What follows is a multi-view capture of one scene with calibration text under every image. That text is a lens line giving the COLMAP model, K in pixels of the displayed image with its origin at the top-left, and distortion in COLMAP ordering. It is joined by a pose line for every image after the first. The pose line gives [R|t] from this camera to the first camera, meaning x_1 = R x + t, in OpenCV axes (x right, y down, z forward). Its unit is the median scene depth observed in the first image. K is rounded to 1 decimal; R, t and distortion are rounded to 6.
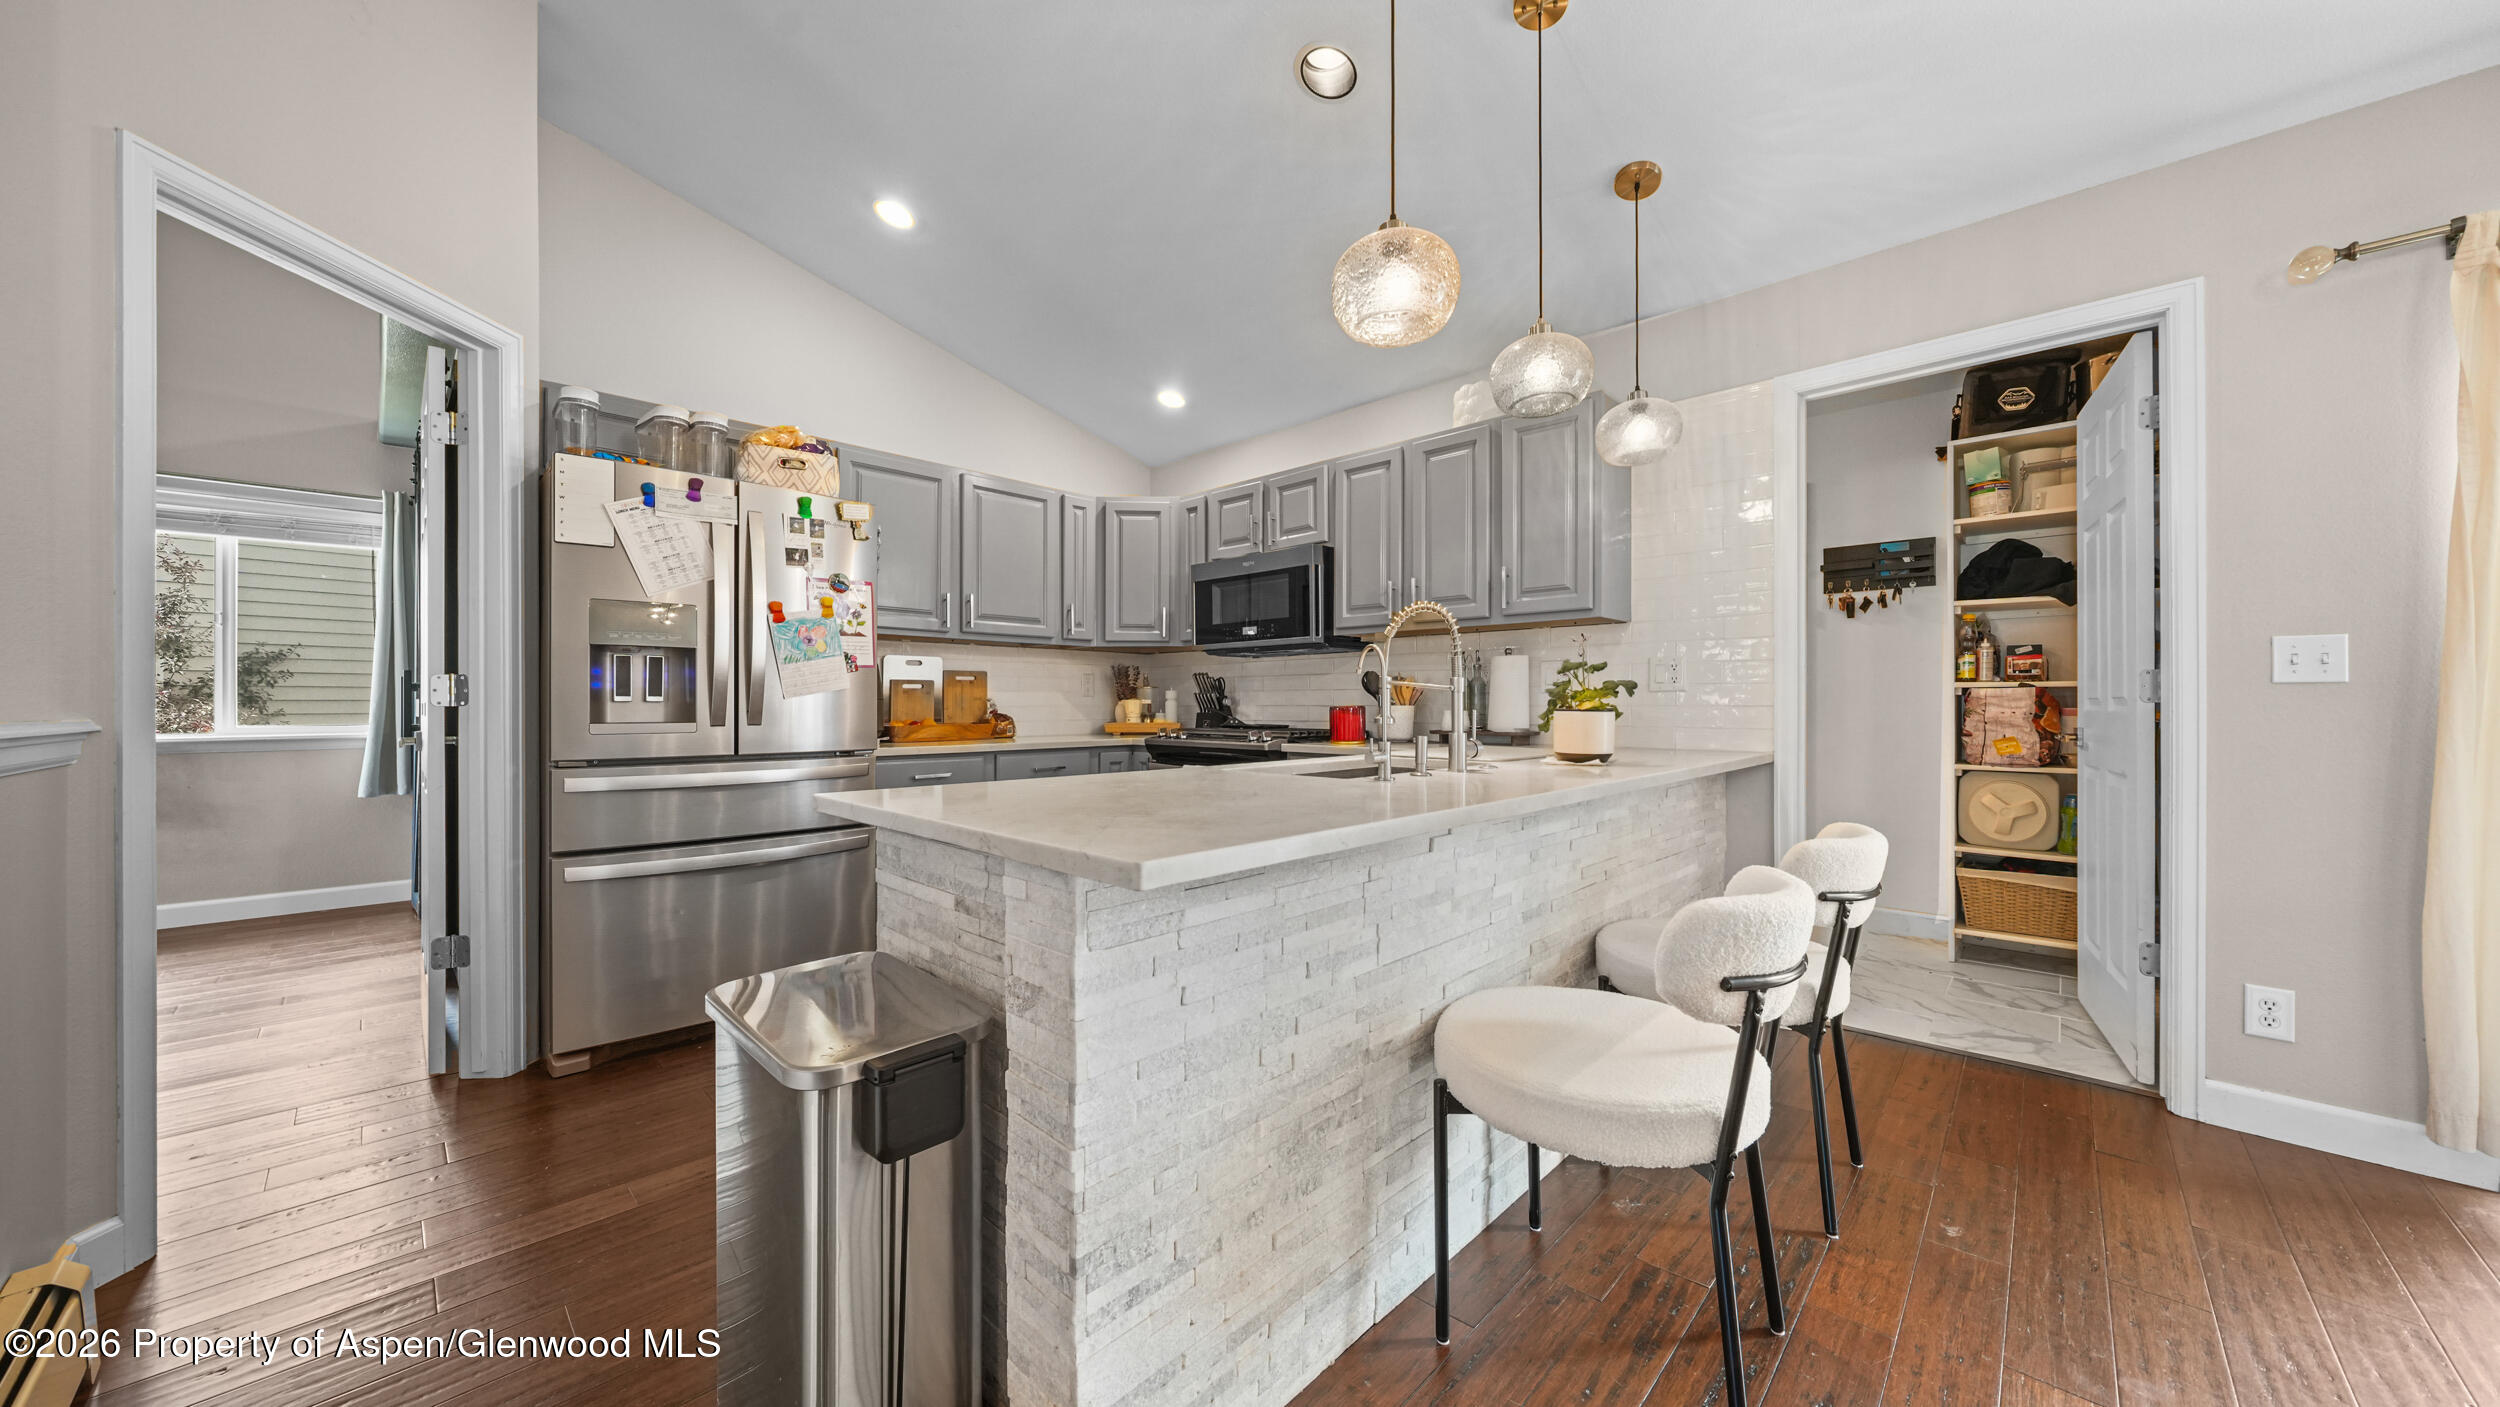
lens RADIAL K [[852.5, 0, 1249.9], [0, 852.5, 704.5], [0, 0, 1]] dist [-0.012559, 0.001842]
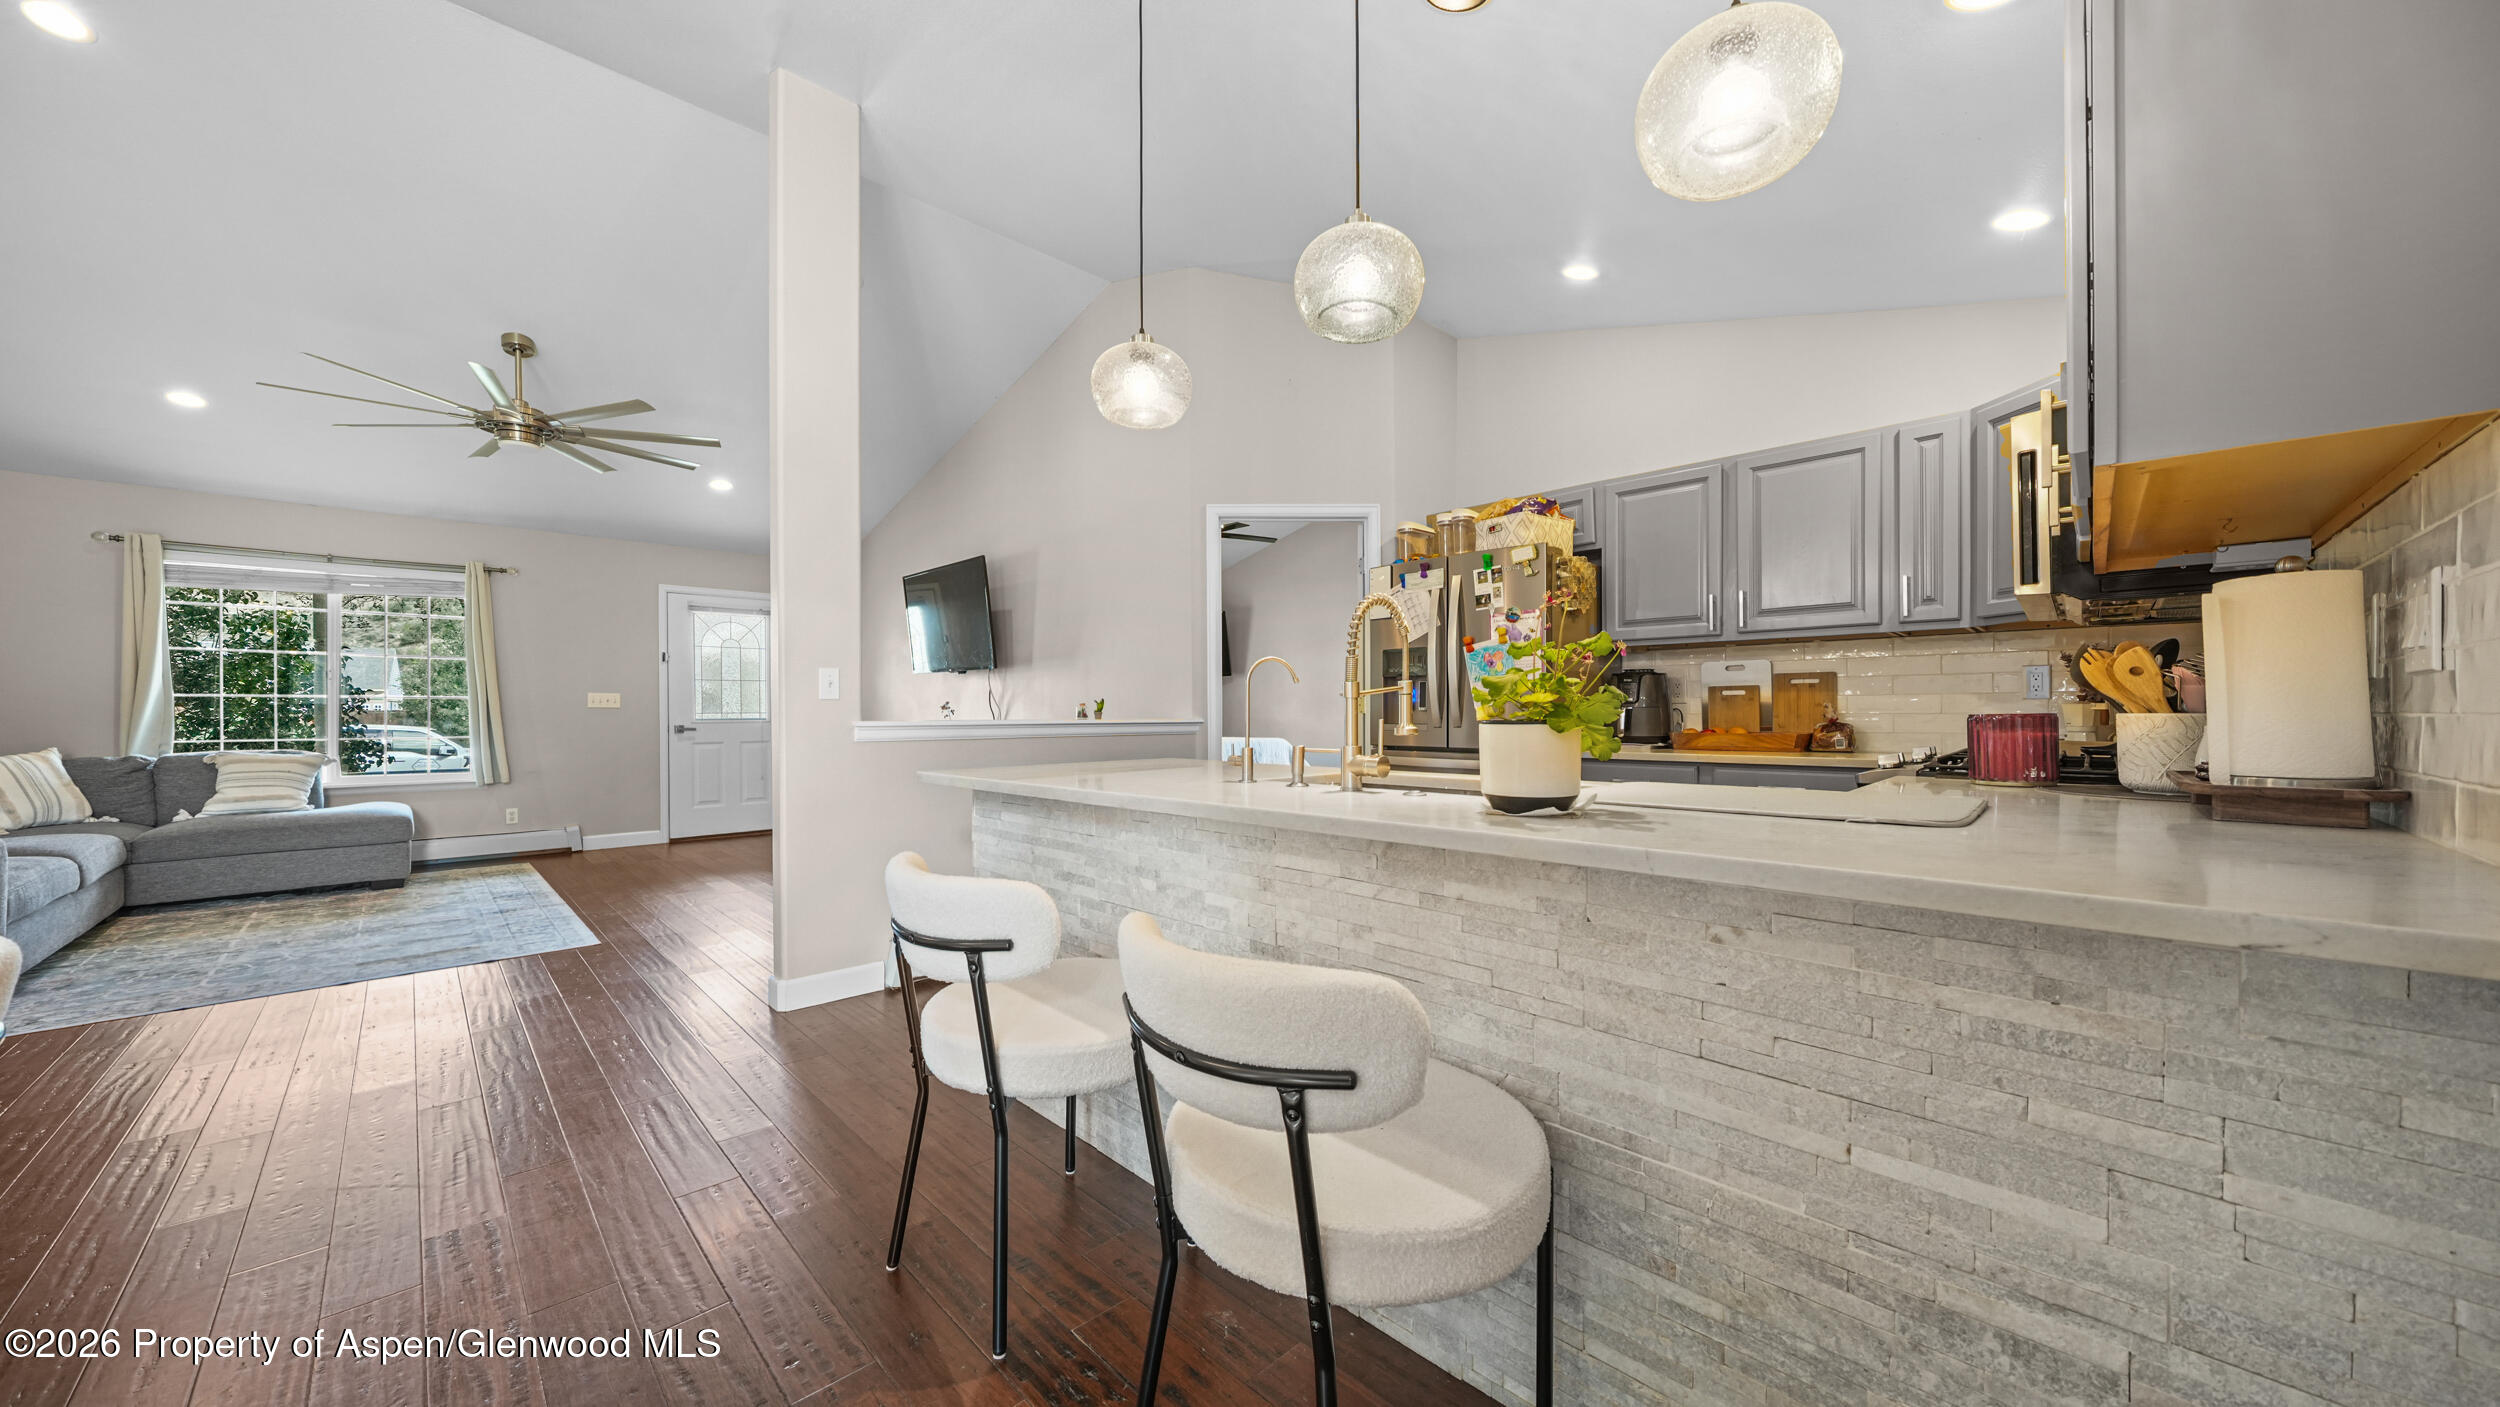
lens RADIAL K [[852.5, 0, 1253.0], [0, 852.5, 720.1], [0, 0, 1]] dist [-0.012559, 0.001842]
pose [[-0.020489, 0.007666, -0.999761, 0.742695], [0.002803, 0.999967, 0.007610, 0.000863], [0.999786, -0.002646, -0.020510, 0.614591]]
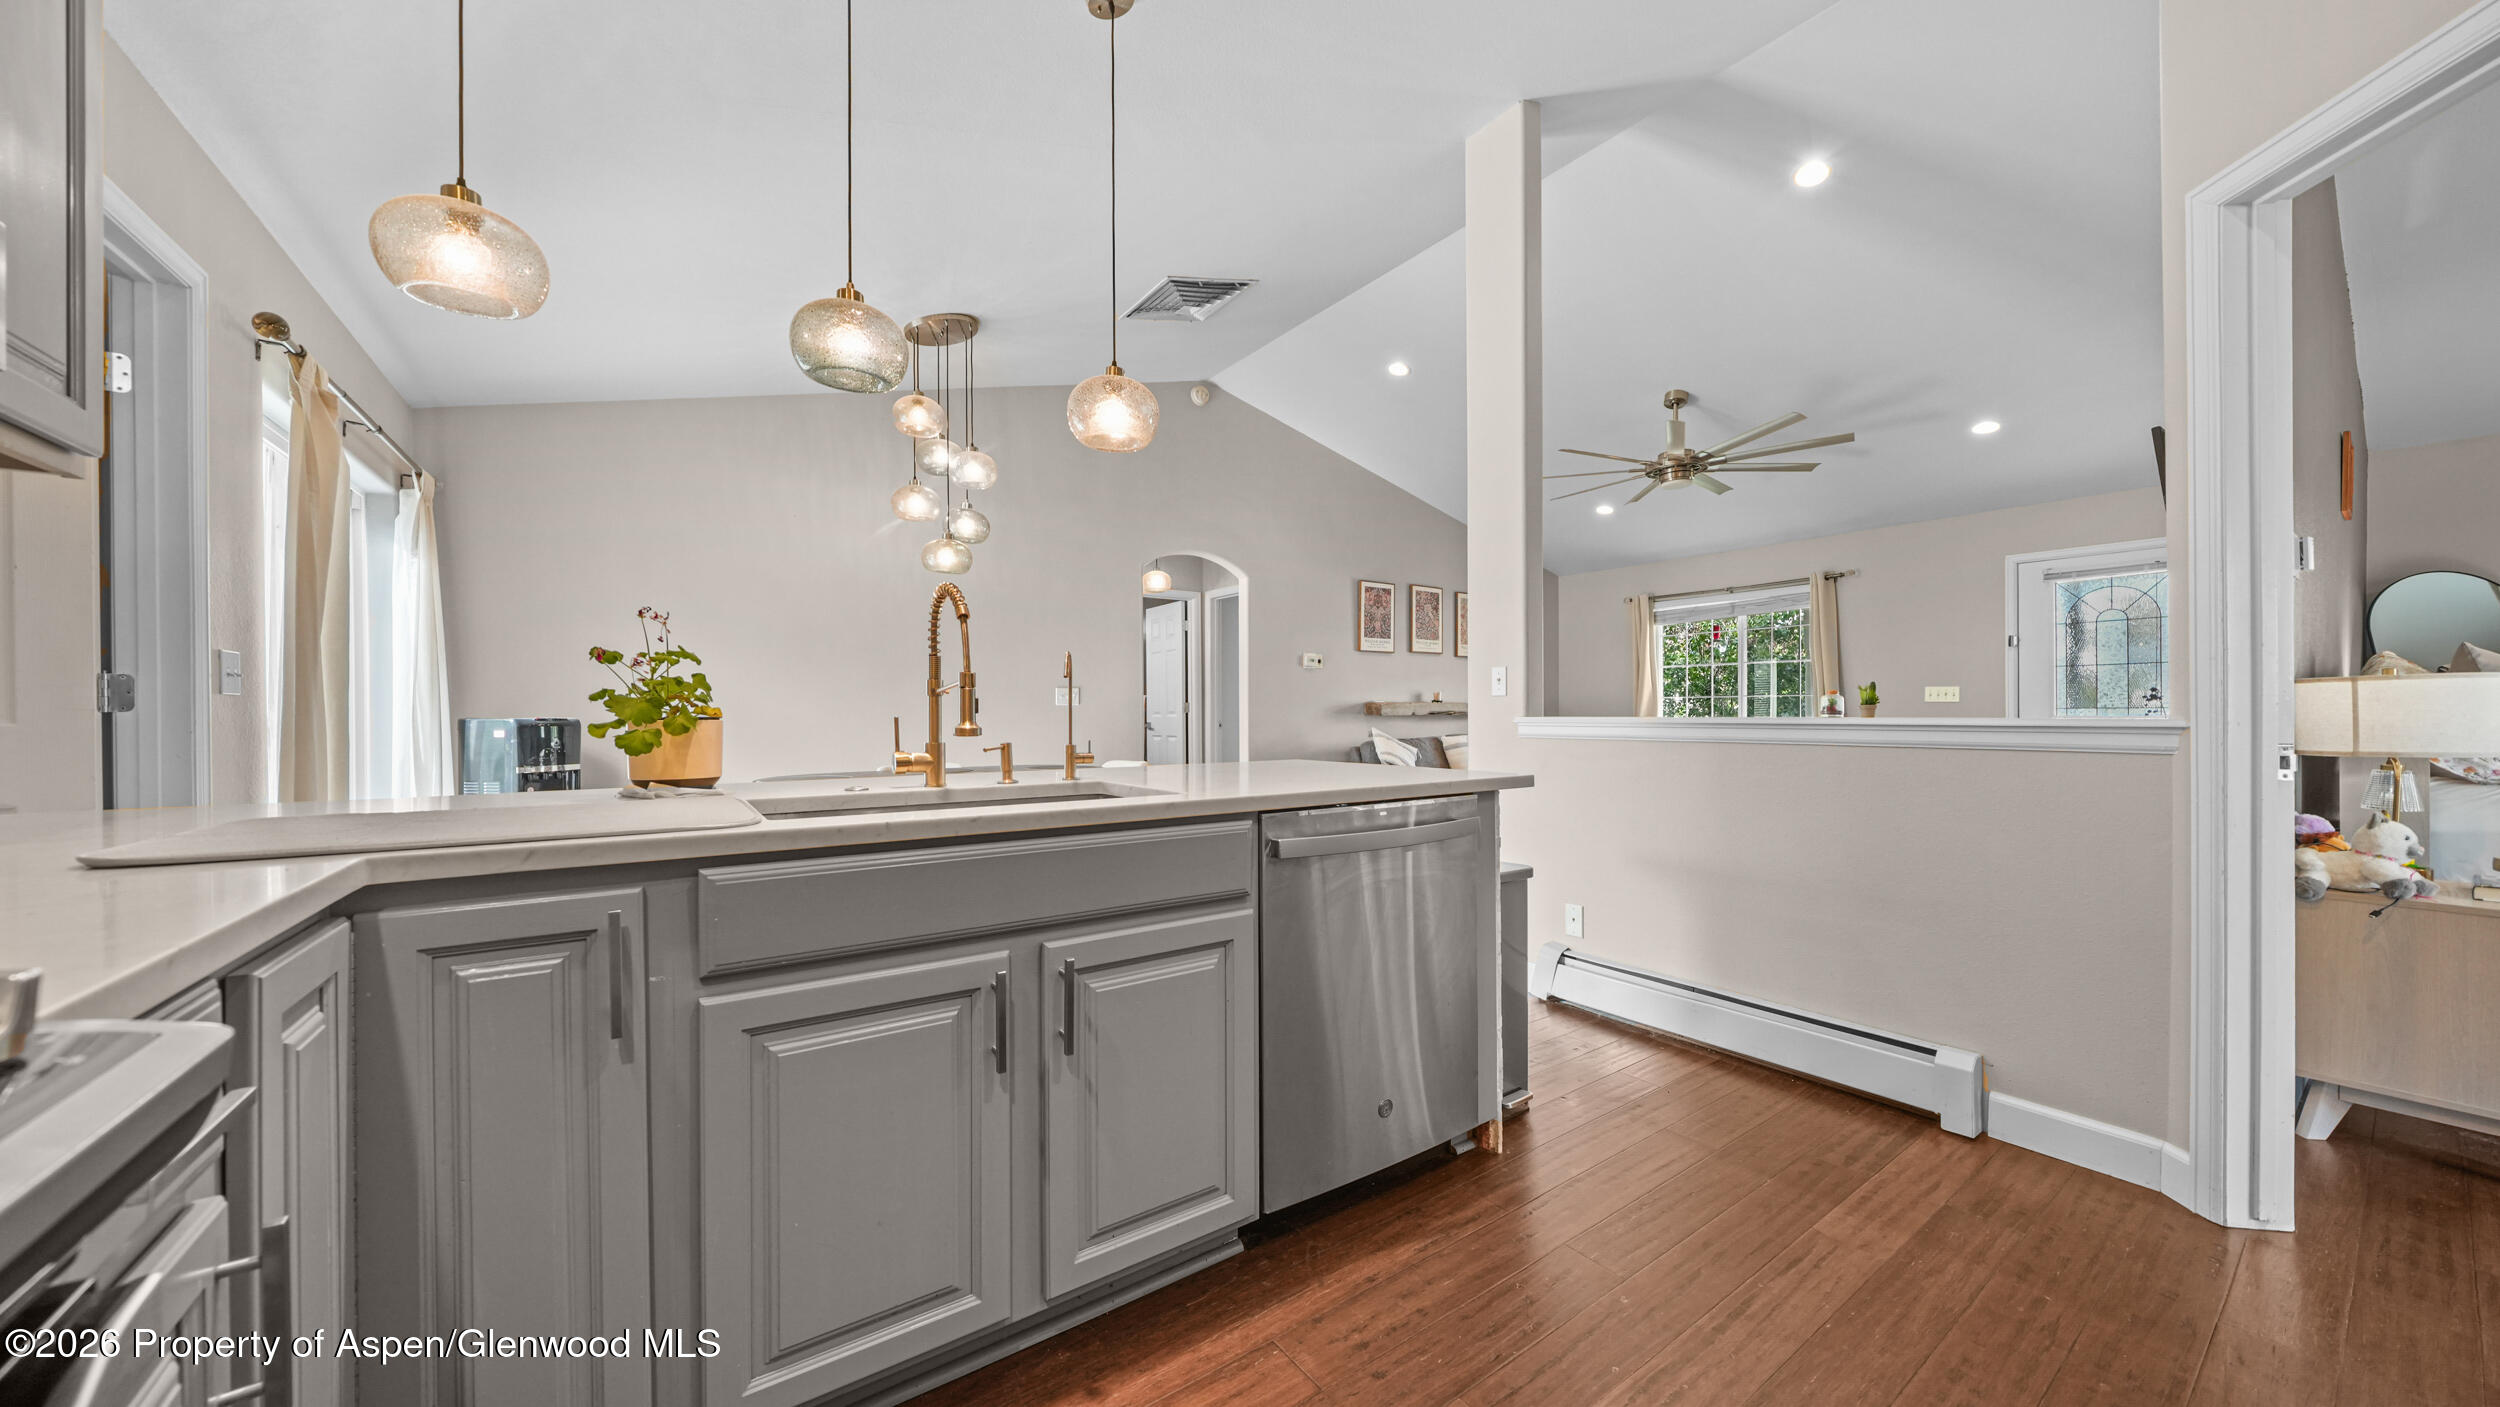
lens RADIAL K [[852.5, 0, 1251.8], [0, 852.5, 718.1], [0, 0, 1]] dist [-0.012559, 0.001842]
pose [[-0.981264, 0.002309, 0.192655, -0.169295], [0.003366, 0.999981, 0.005163, 0.003247], [-0.192639, 0.005715, -0.981253, 1.199057]]
